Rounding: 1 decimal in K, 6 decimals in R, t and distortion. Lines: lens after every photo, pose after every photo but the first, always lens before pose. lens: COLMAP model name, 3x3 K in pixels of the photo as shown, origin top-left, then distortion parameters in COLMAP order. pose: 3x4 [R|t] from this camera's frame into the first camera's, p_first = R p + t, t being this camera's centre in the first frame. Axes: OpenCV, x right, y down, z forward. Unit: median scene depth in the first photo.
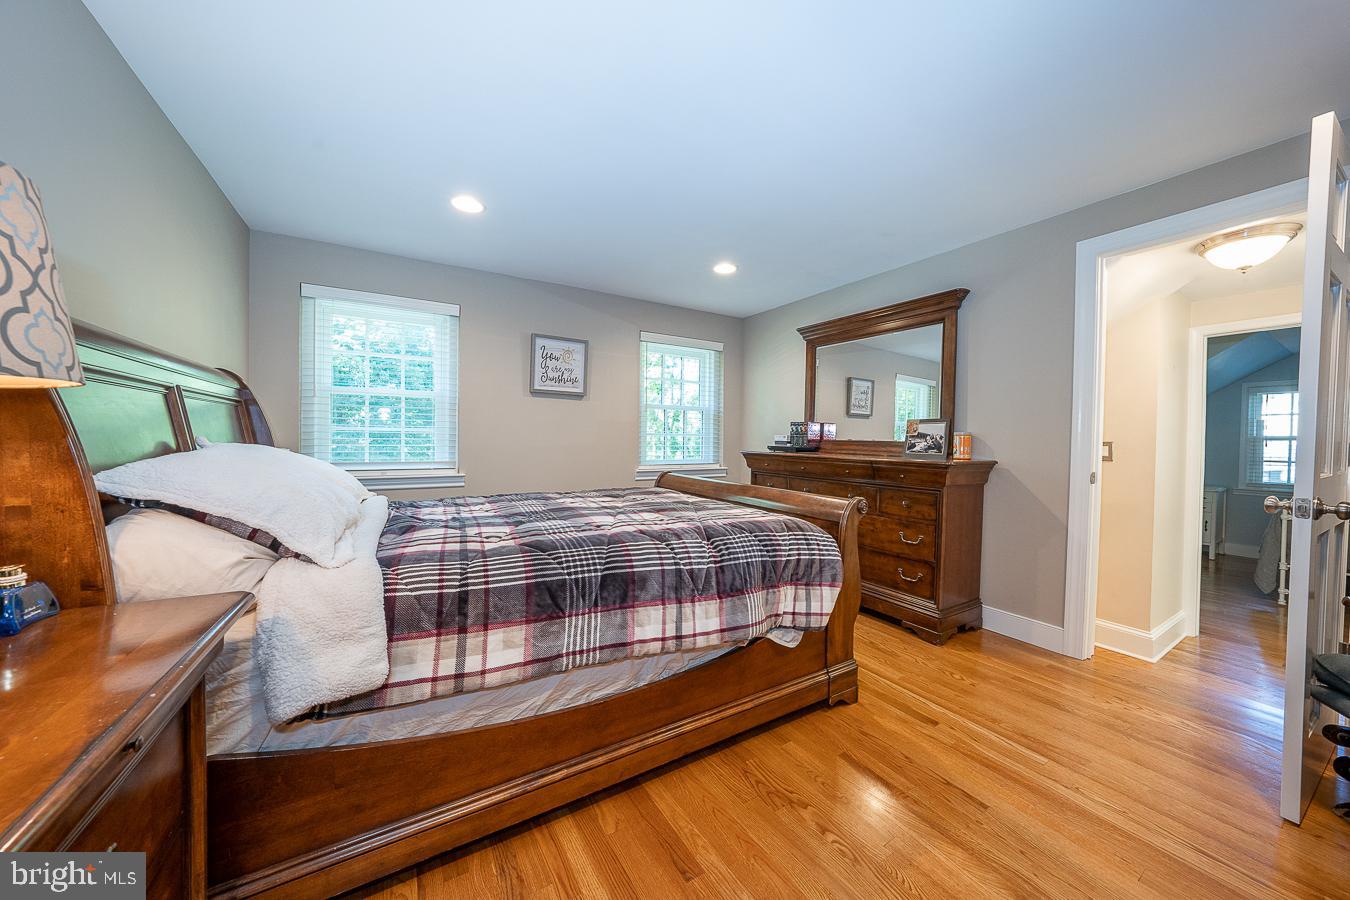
lens RADIAL K [[465.5, 0, 675.0], [0, 465.5, 450.0], [0, 0, 1]] dist [-0.024986, 0.005461]
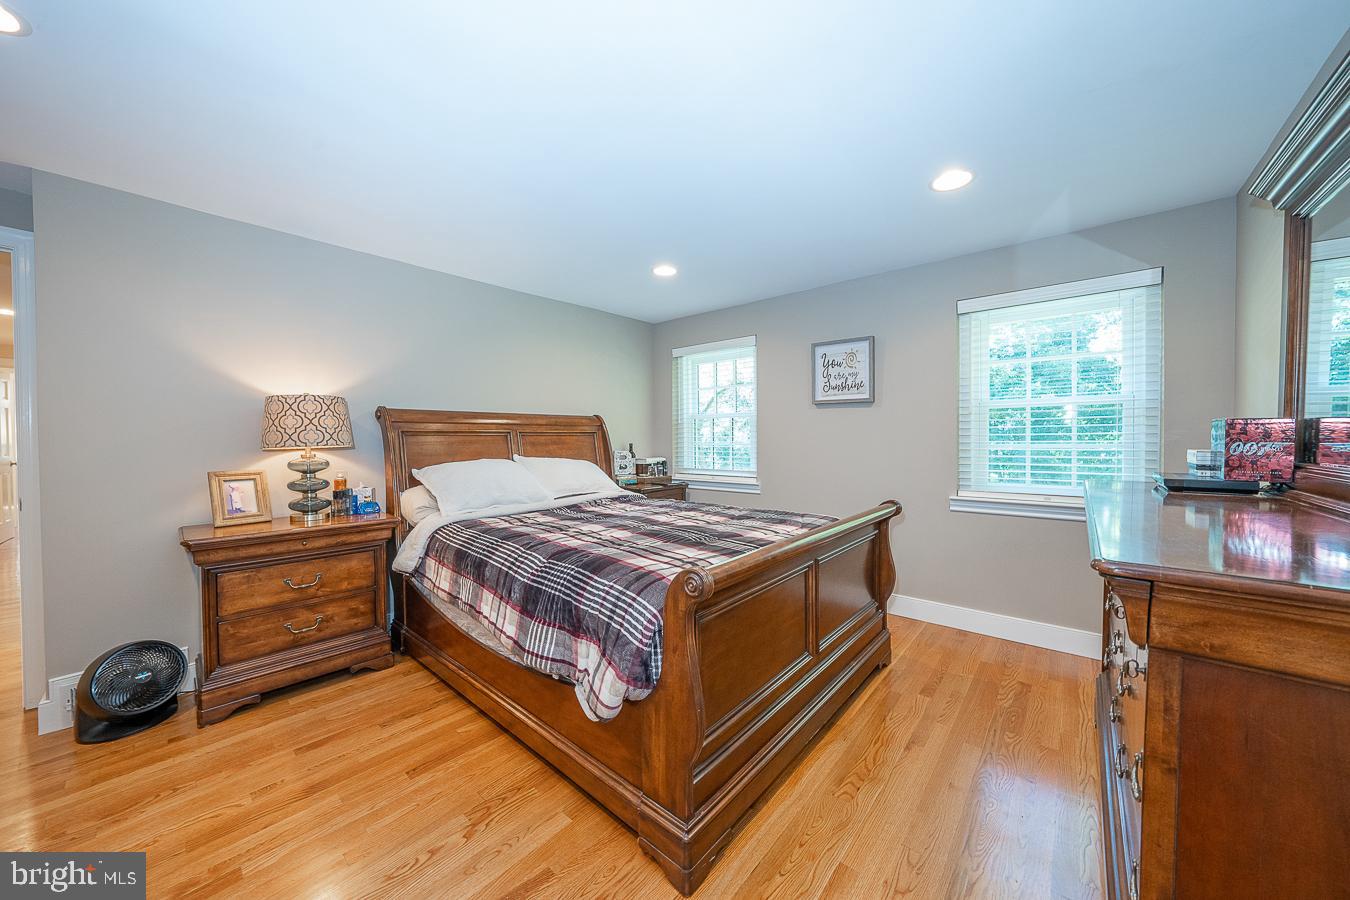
lens RADIAL K [[465.5, 0, 675.0], [0, 465.5, 450.0], [0, 0, 1]] dist [-0.024986, 0.005461]
pose [[0.299892, 0.008588, -0.953934, 0.526640], [-0.016157, 0.999862, 0.003922, -0.028450], [0.953836, 0.014237, 0.299989, 0.434905]]
